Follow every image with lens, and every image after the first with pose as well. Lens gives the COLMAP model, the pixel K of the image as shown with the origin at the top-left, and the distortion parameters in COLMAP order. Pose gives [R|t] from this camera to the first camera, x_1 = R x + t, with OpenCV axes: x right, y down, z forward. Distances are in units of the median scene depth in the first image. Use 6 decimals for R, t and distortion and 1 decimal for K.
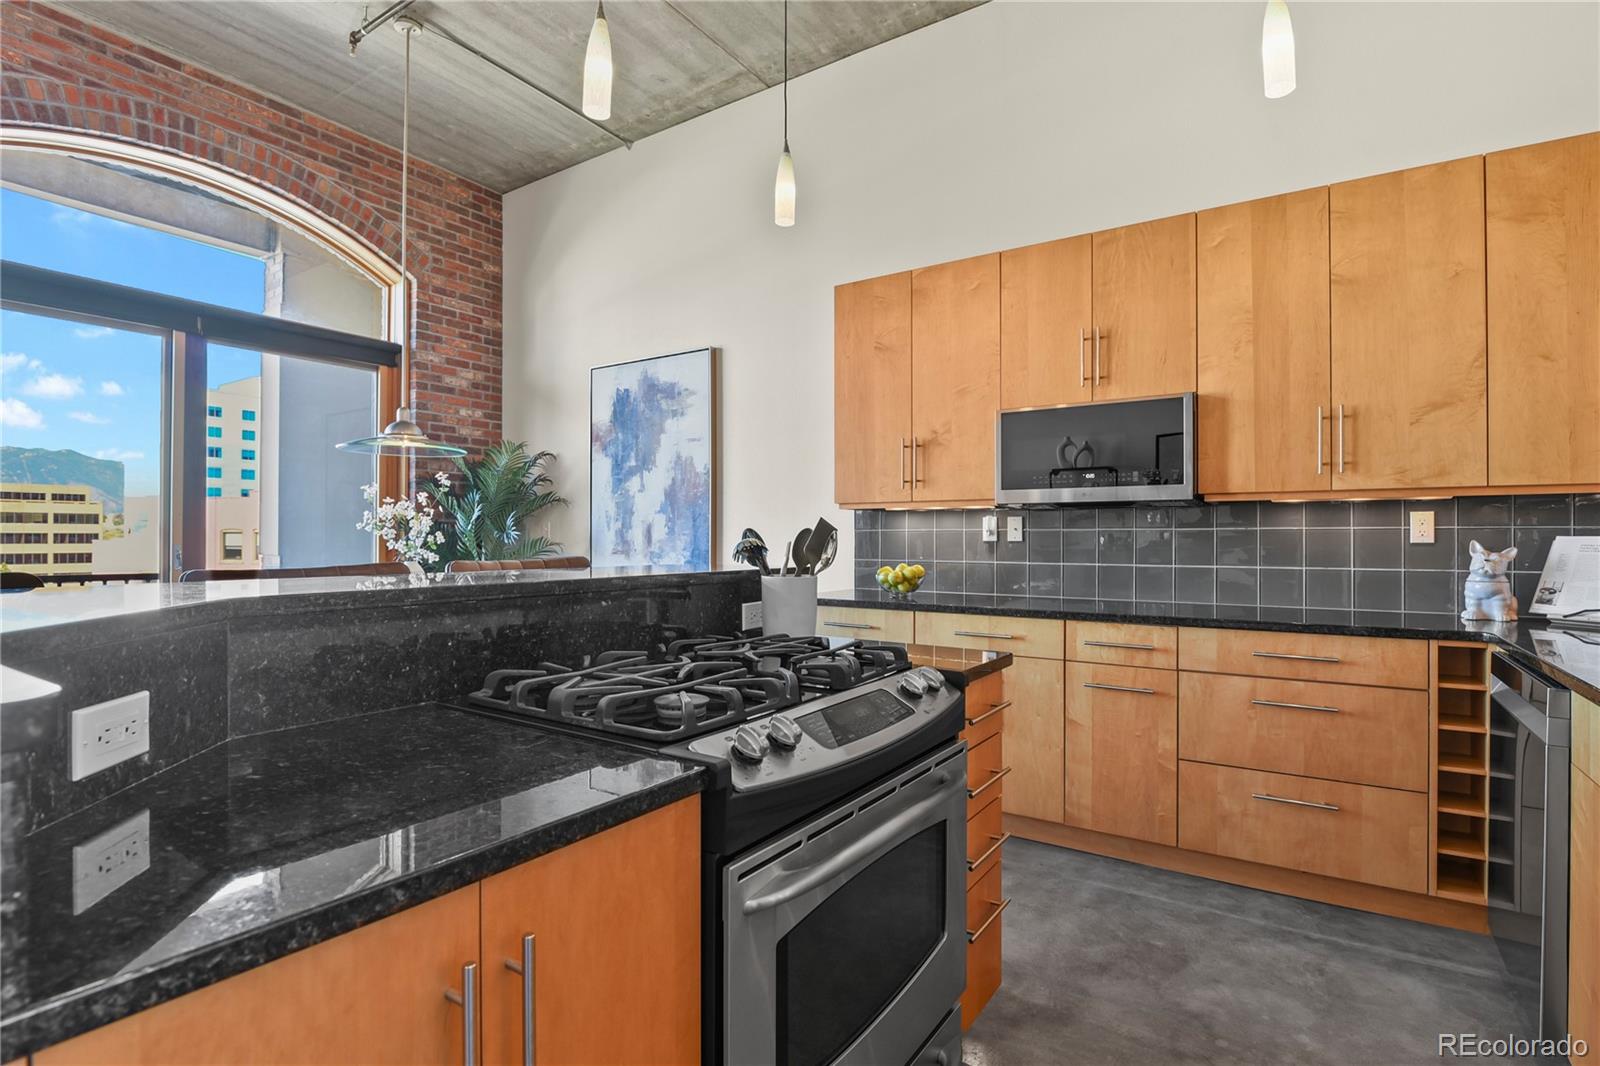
lens RADIAL K [[775.6, 0, 808.0], [0, 775.6, 533.7], [0, 0, 1]] dist [-0.014593, -0.001705]
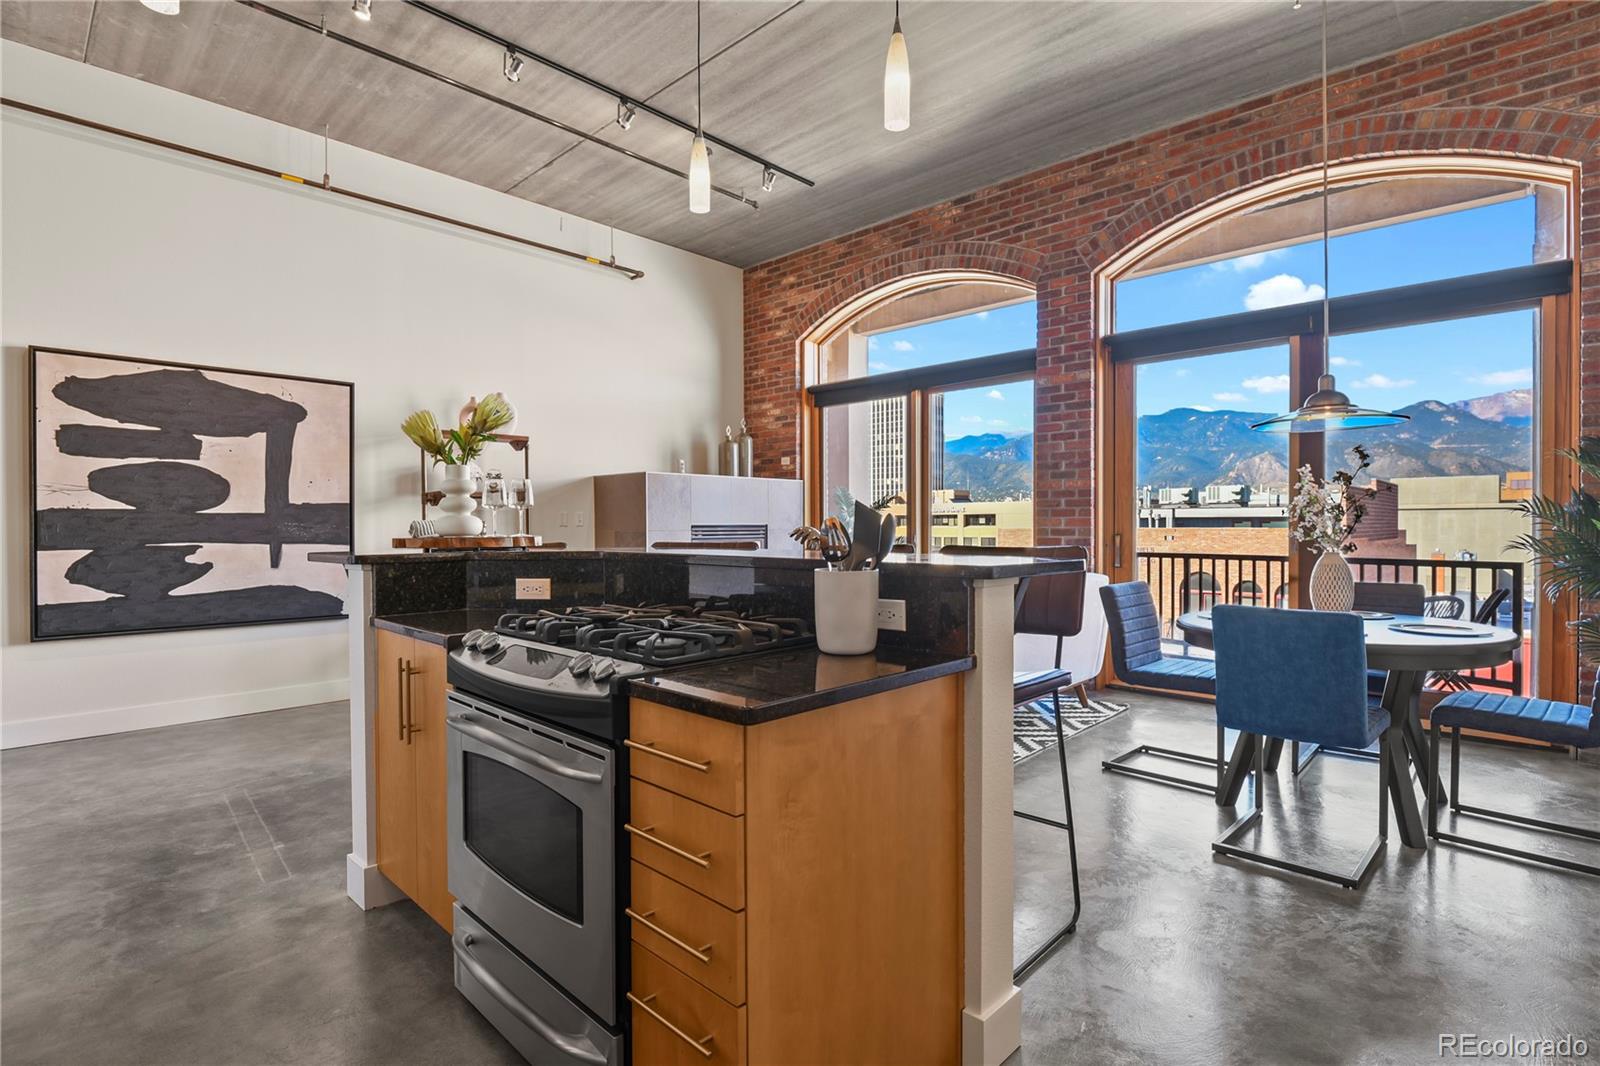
lens RADIAL K [[776.3, 0, 808.6], [0, 776.3, 533.9], [0, 0, 1]] dist [-0.007339, -0.006877]
pose [[-0.175206, 0.009191, -0.984489, 0.351023], [0.008199, 0.999935, 0.007876, 0.004045], [0.984498, -0.006692, -0.175270, 0.462389]]
